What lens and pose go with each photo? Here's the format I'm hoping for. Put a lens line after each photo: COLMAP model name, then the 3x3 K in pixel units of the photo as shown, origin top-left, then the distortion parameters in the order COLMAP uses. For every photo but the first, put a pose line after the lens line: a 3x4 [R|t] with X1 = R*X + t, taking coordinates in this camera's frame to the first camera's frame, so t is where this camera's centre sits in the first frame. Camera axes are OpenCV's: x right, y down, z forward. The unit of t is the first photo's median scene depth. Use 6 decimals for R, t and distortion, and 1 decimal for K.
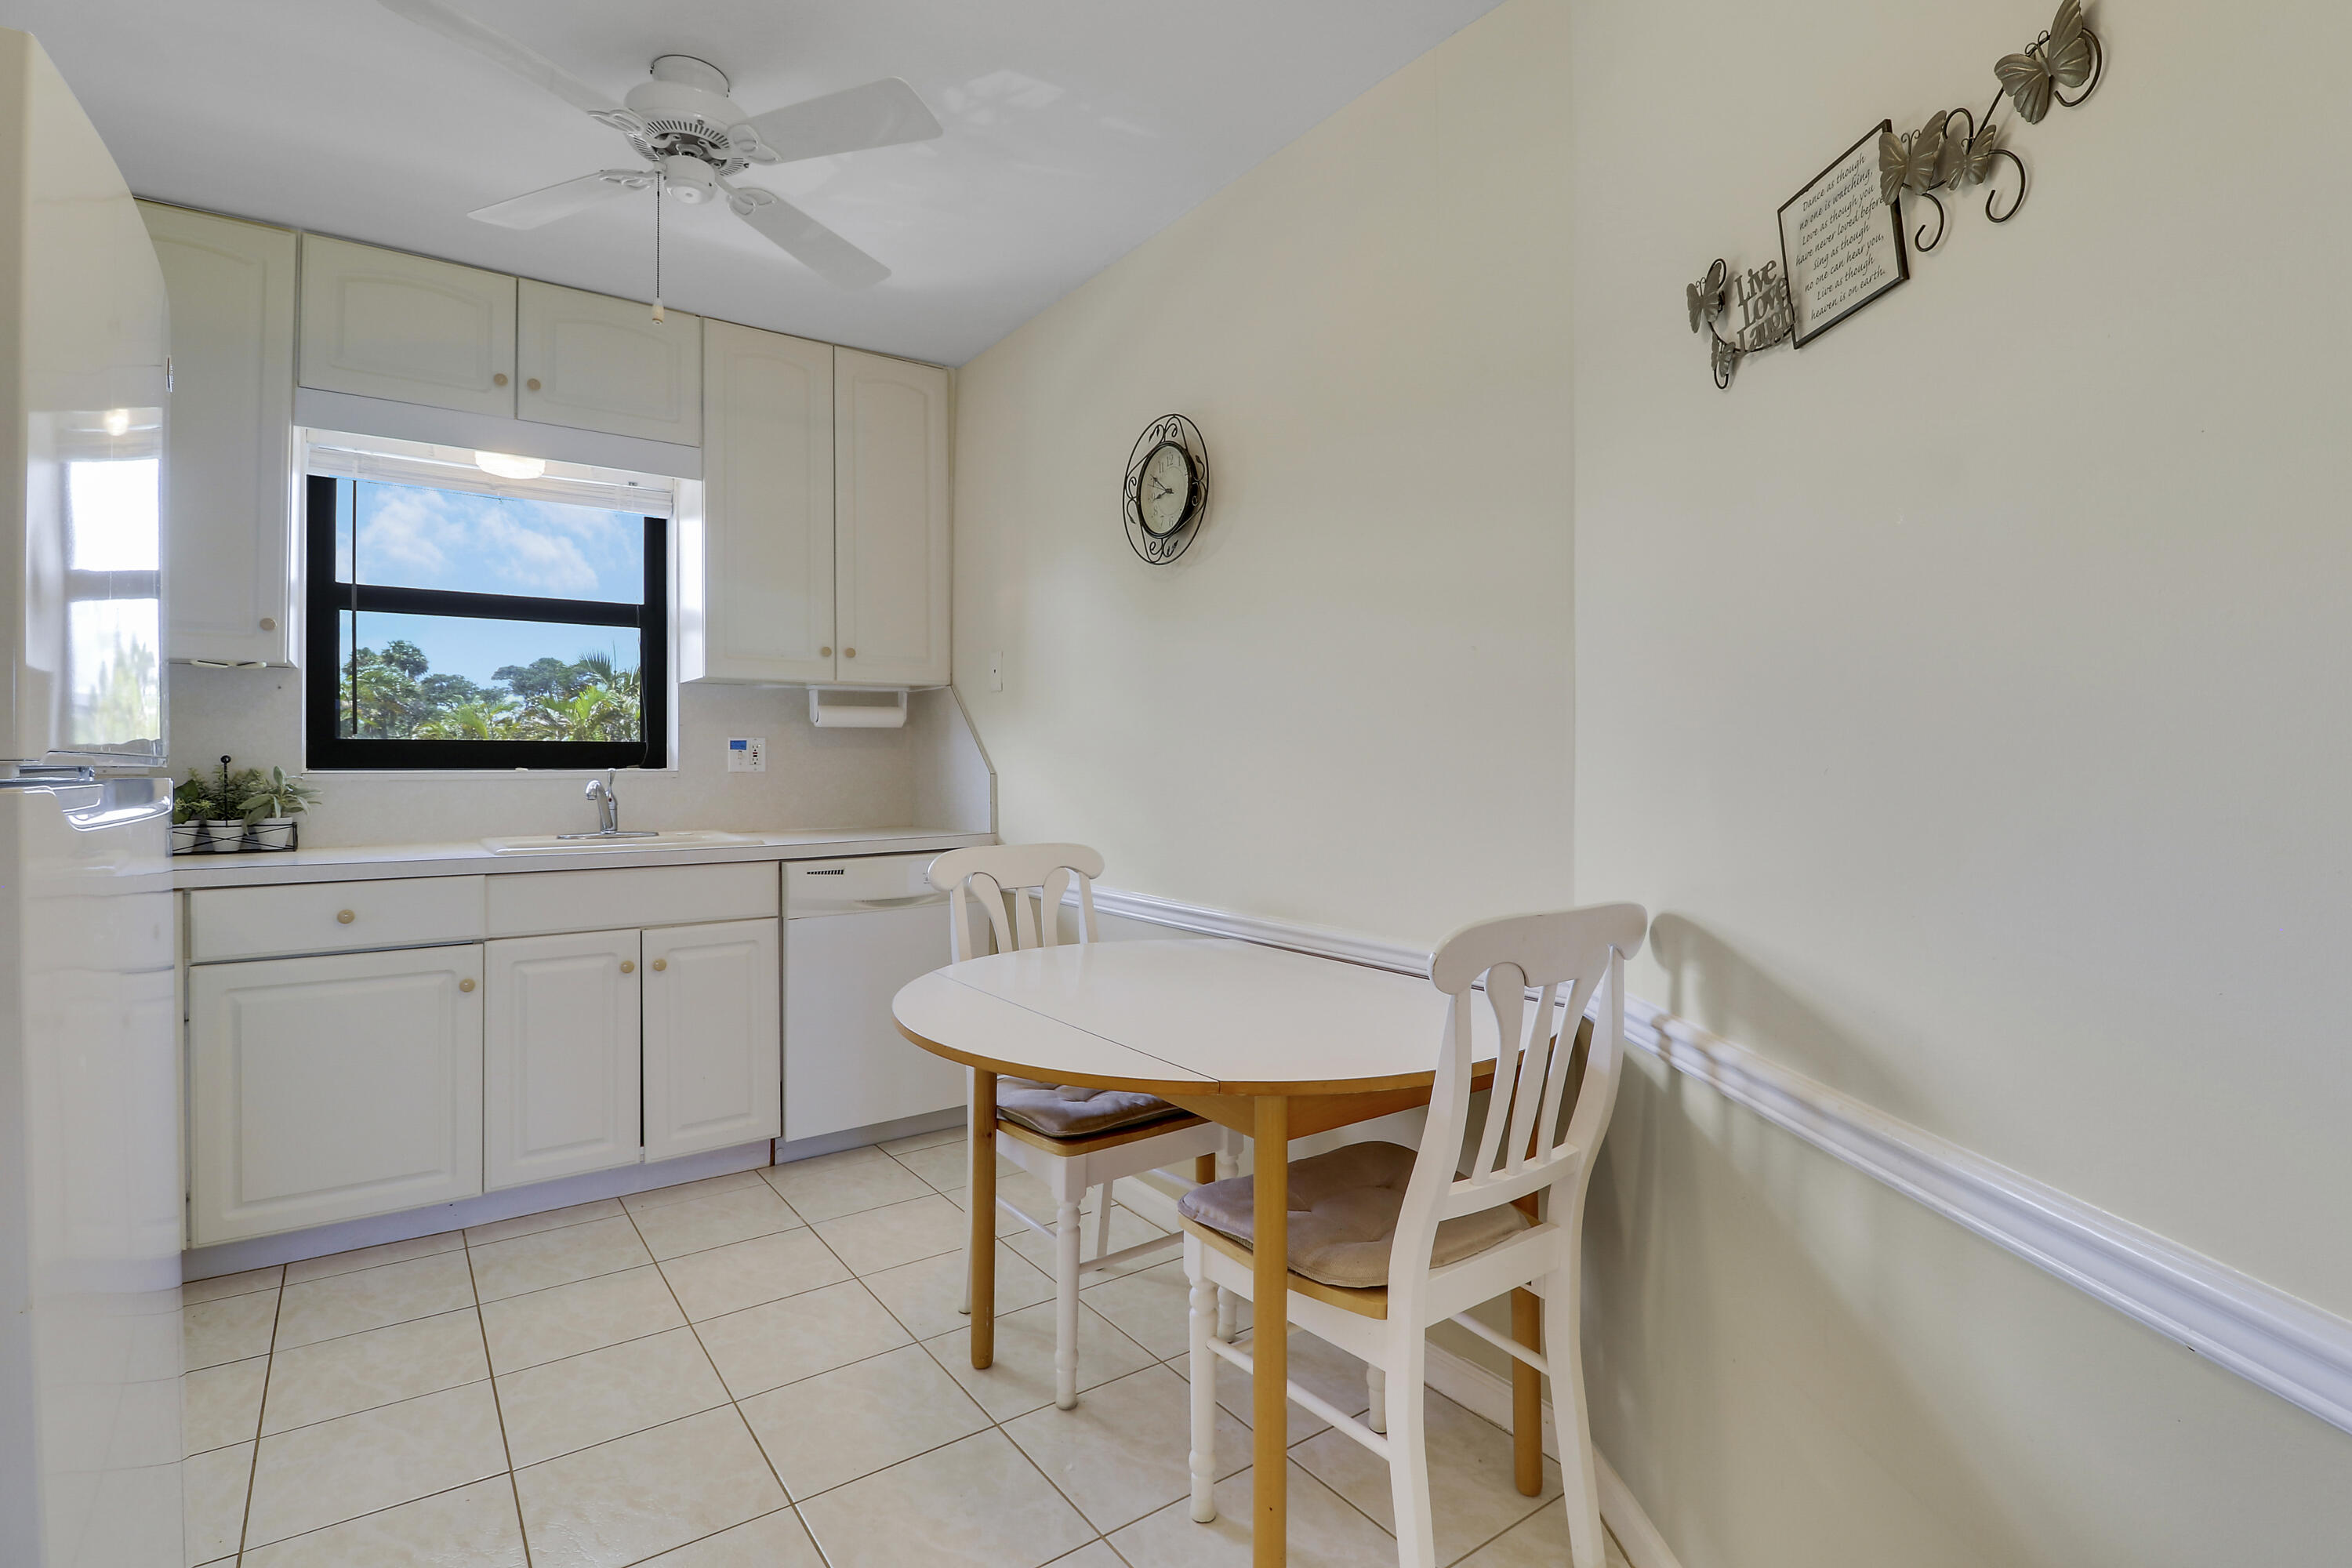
lens RADIAL K [[1118.4, 0, 1184.1], [0, 1118.4, 761.5], [0, 0, 1]] dist [-0.001270, -0.012836]
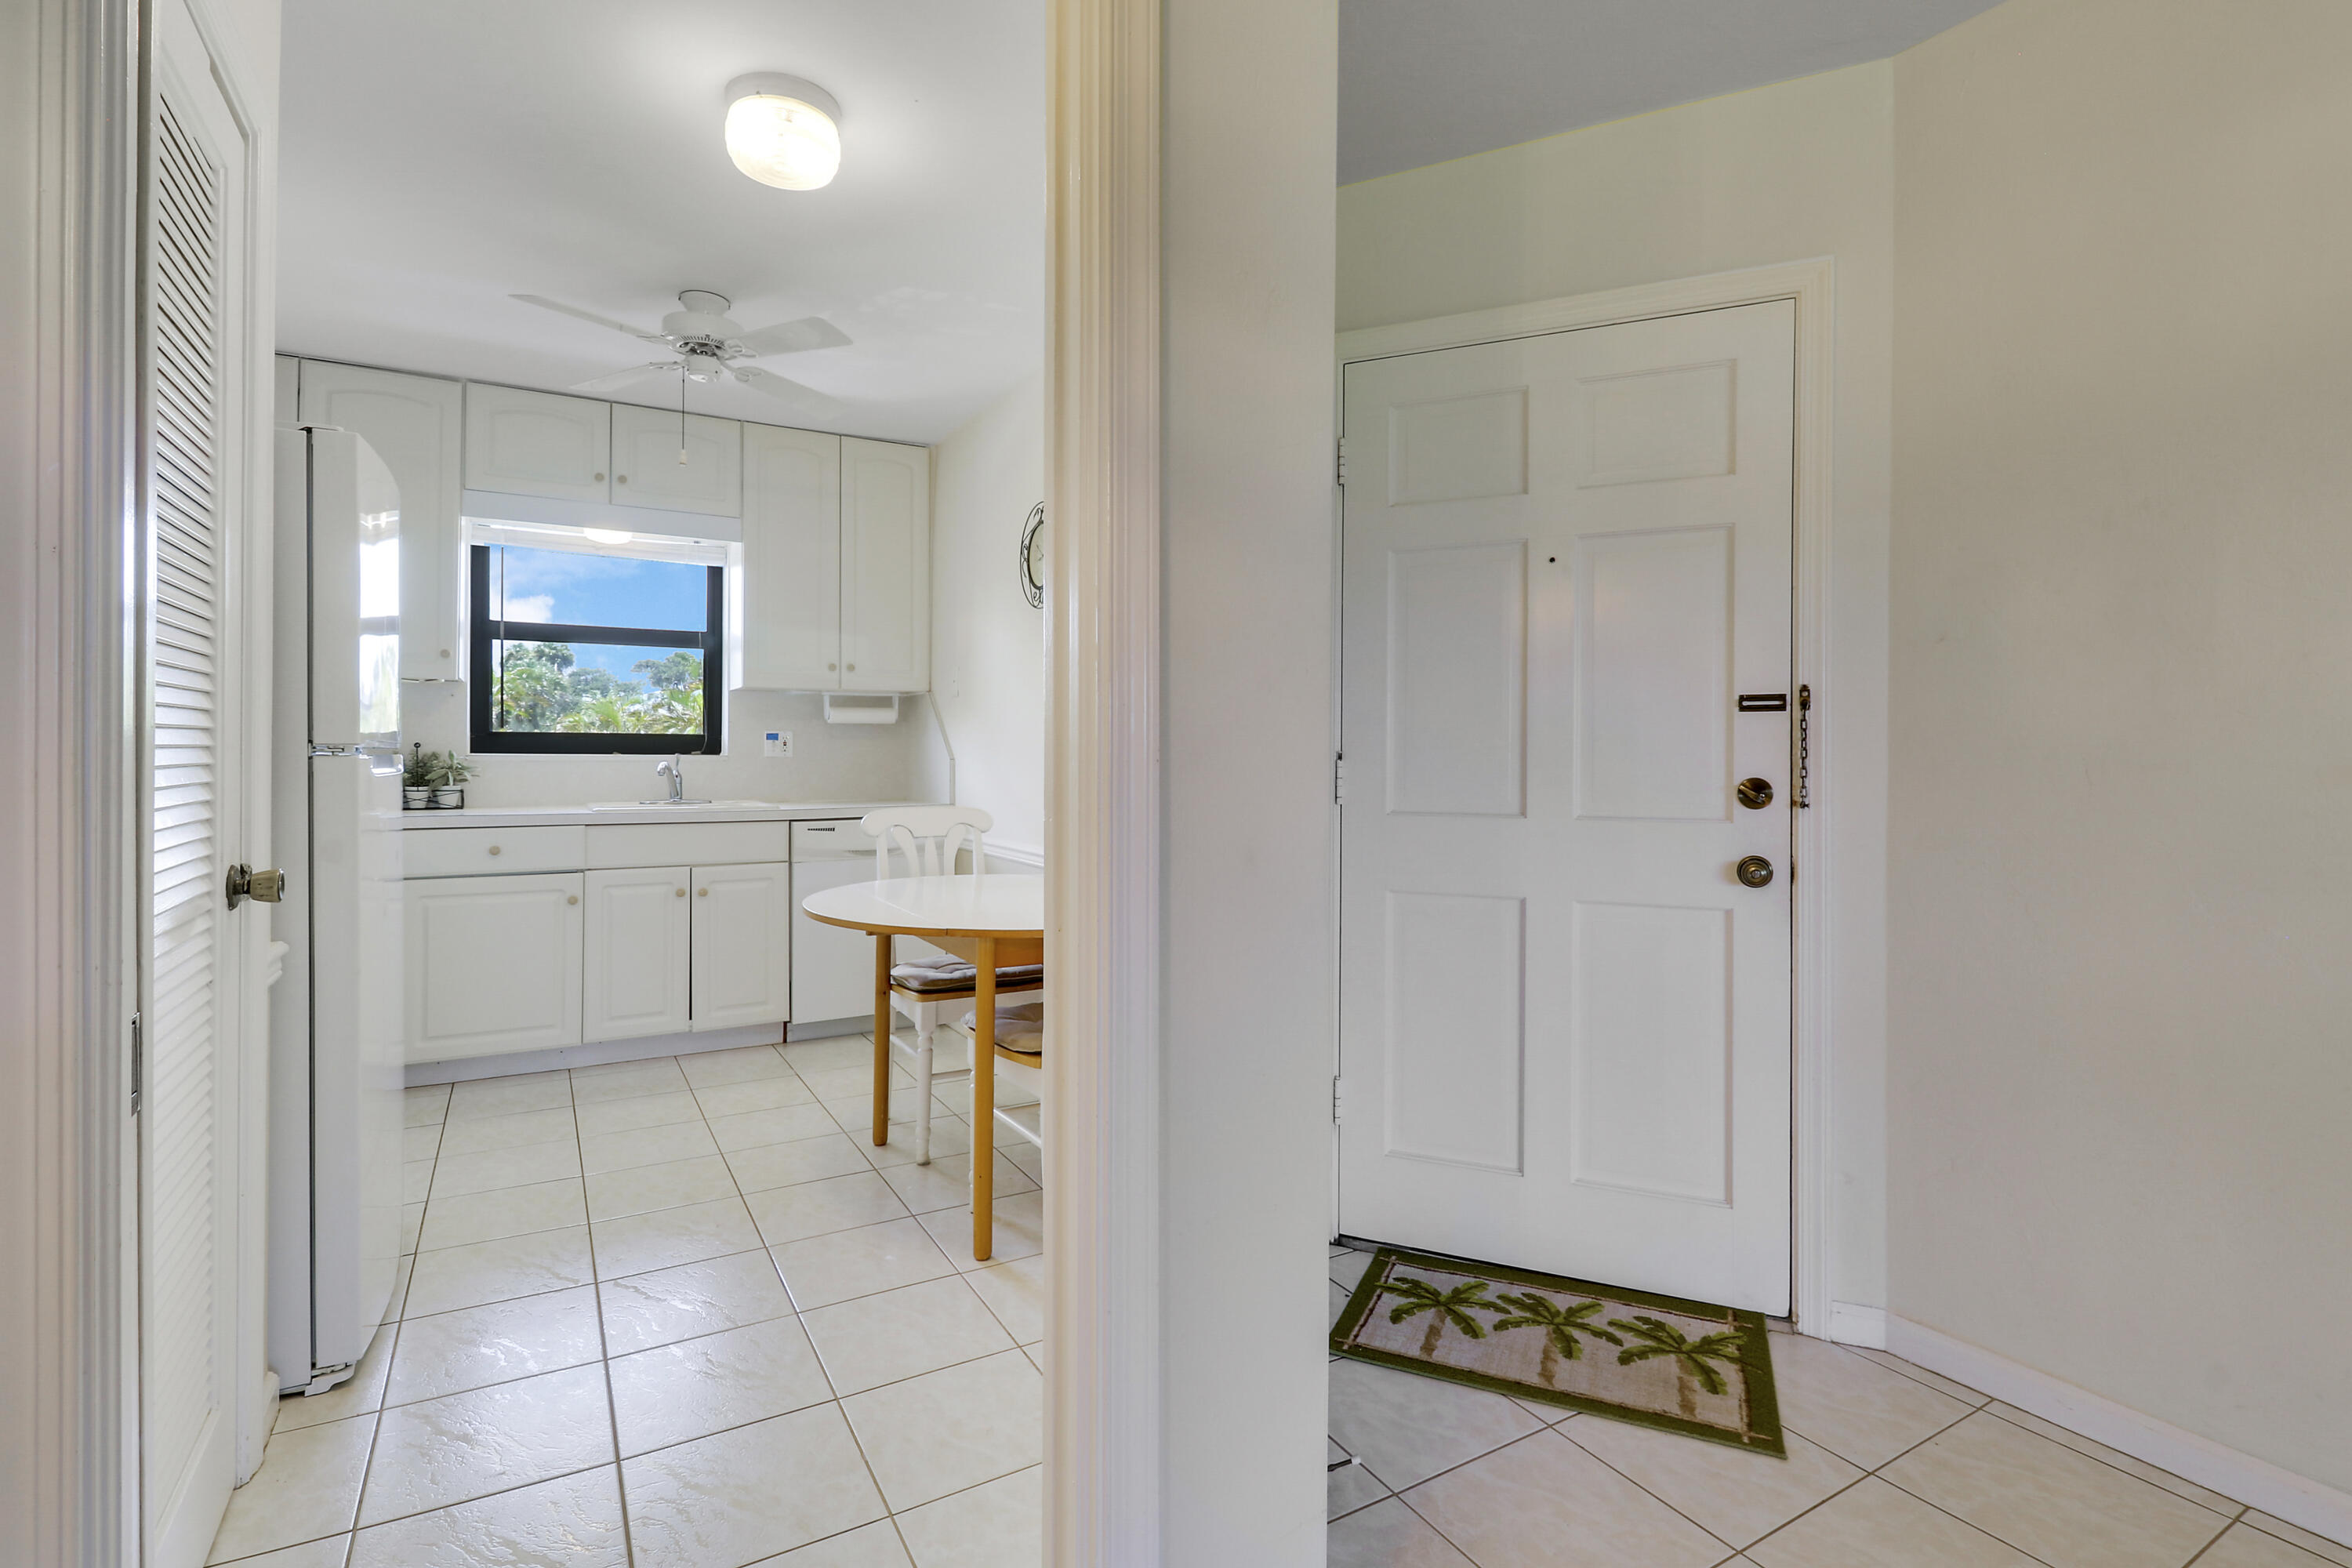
lens RADIAL K [[1118.4, 0, 1170.2], [0, 1118.4, 757.2], [0, 0, 1]] dist [-0.001270, -0.012836]
pose [[0.994236, 0.006487, -0.107017, 0.266229], [-0.006062, 0.999972, 0.004291, 0.001646], [0.107041, -0.003618, 0.994248, -0.338360]]
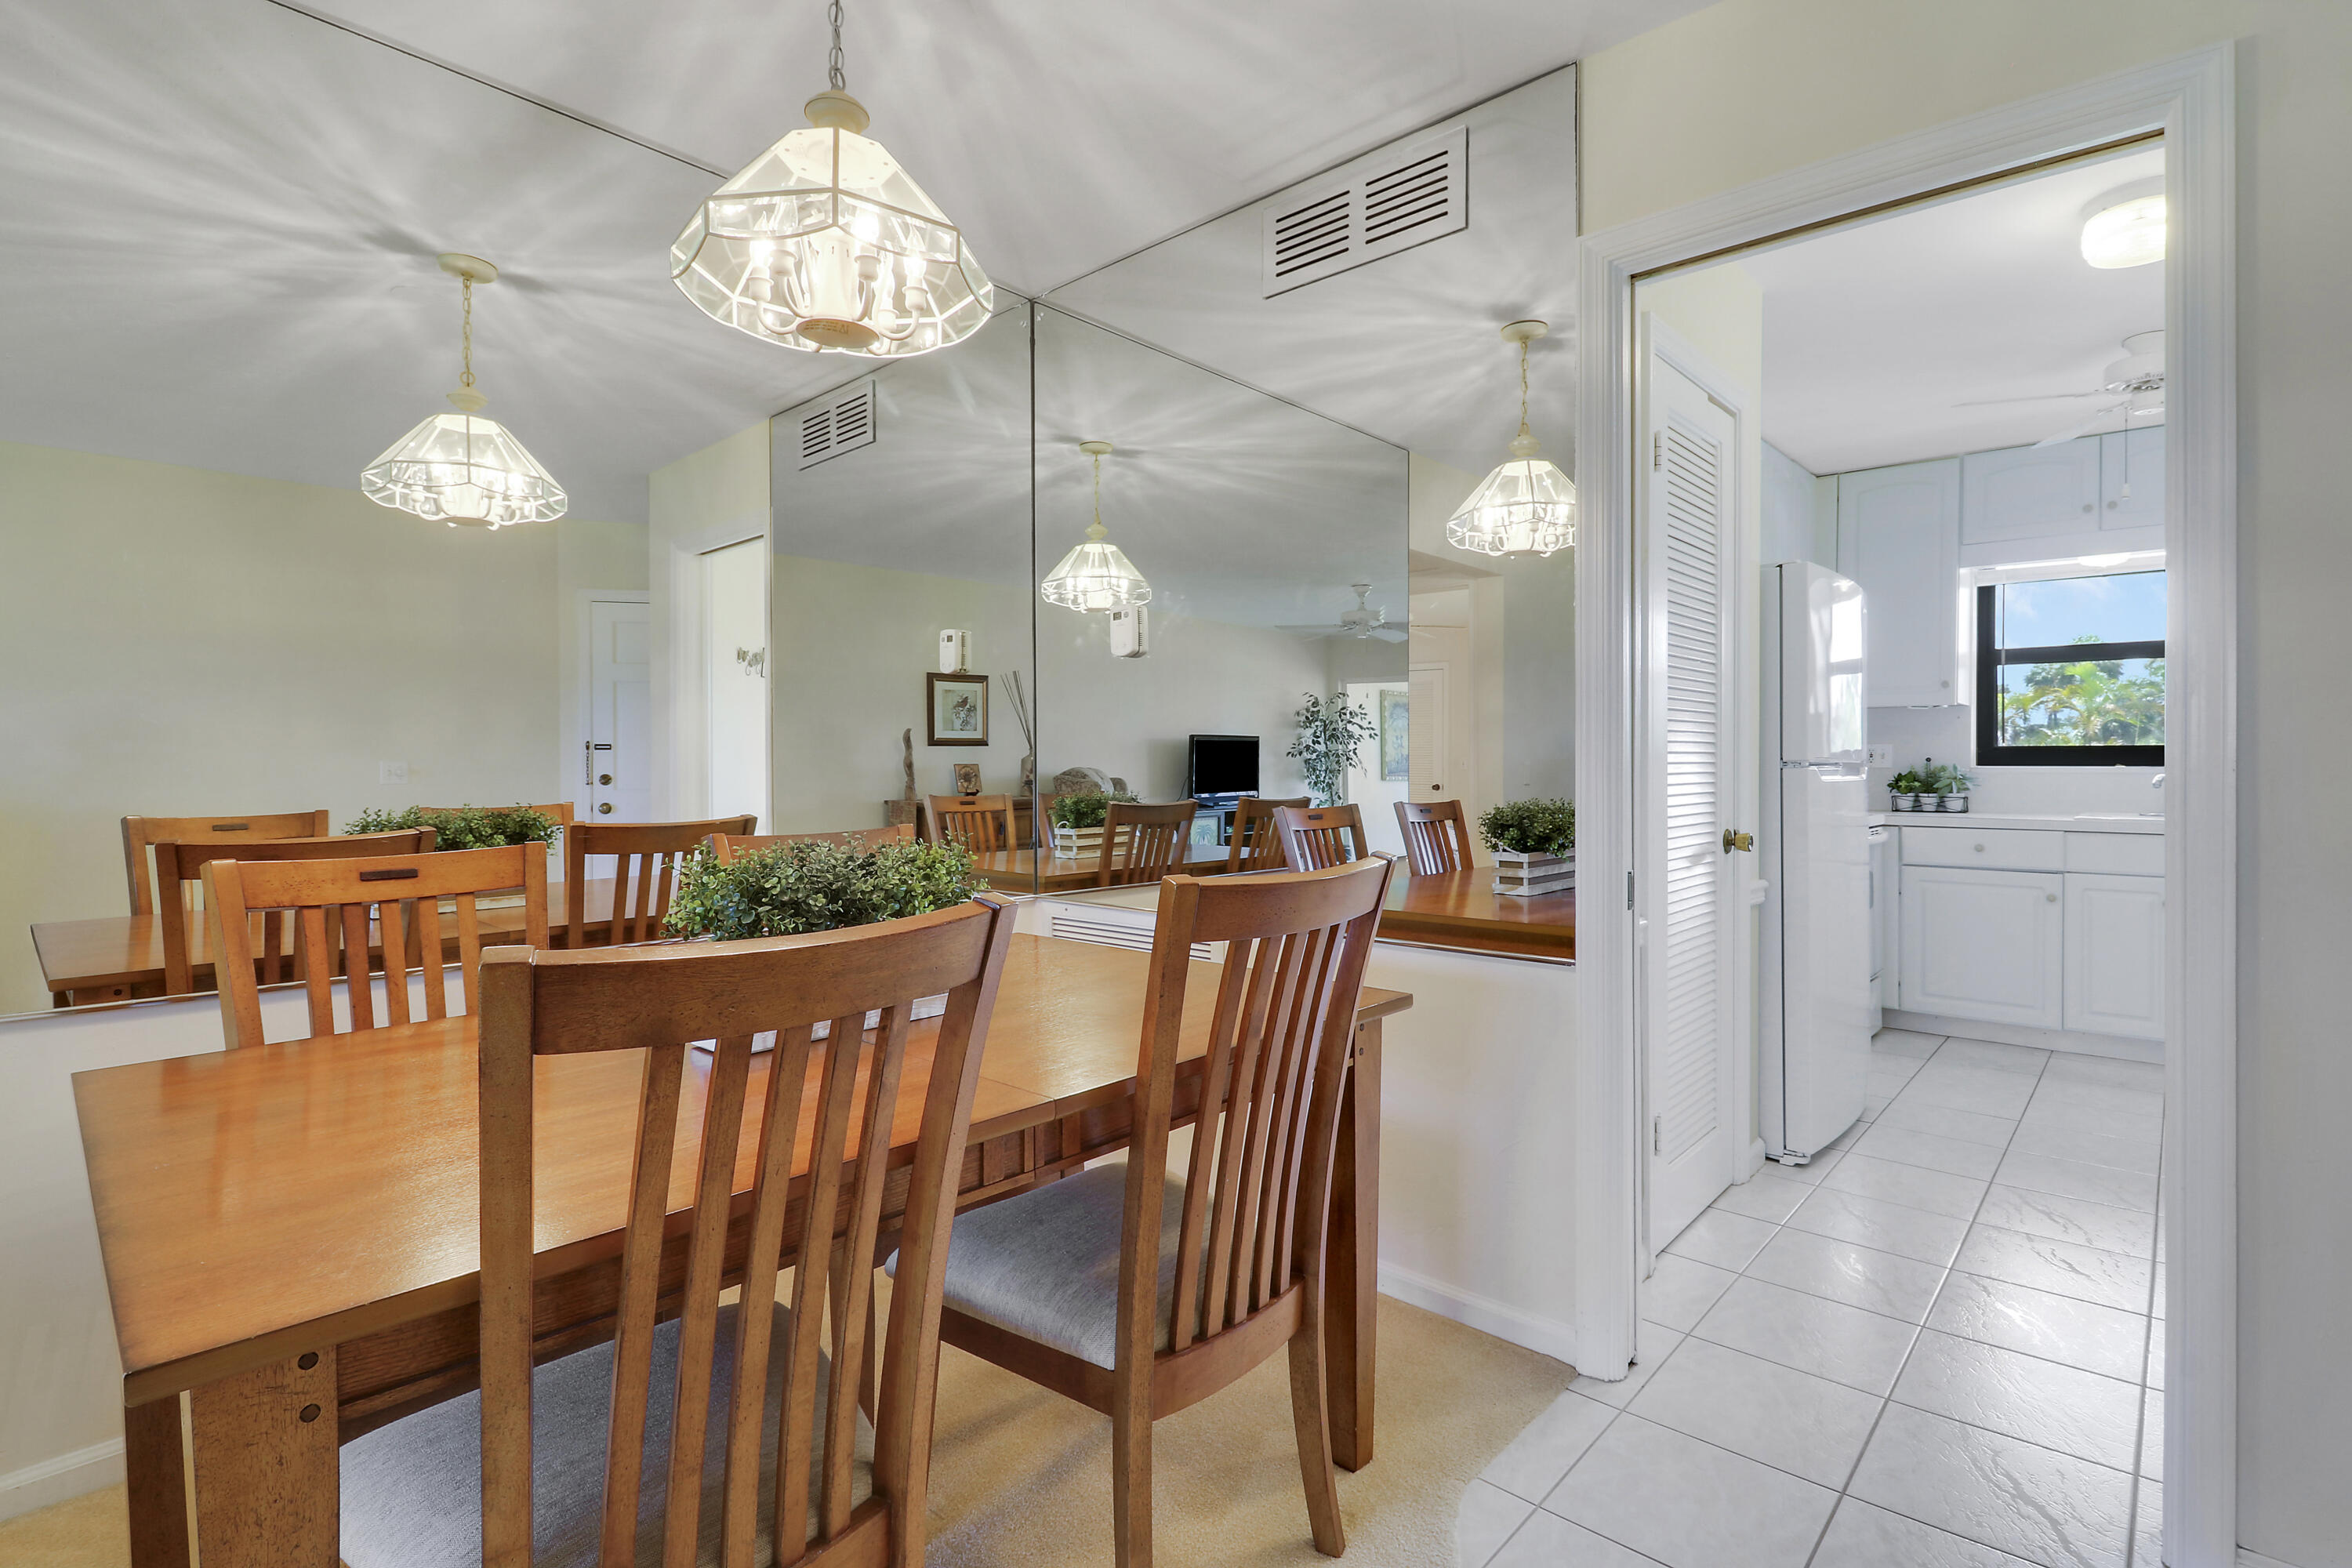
lens RADIAL K [[1118.4, 0, 1184.7], [0, 1118.4, 769.5], [0, 0, 1]] dist [-0.001270, -0.012836]
pose [[0.207543, 0.006321, -0.978205, 0.619953], [0.002586, 0.999972, 0.007010, -0.001286], [0.978222, -0.003985, 0.207521, -0.523321]]
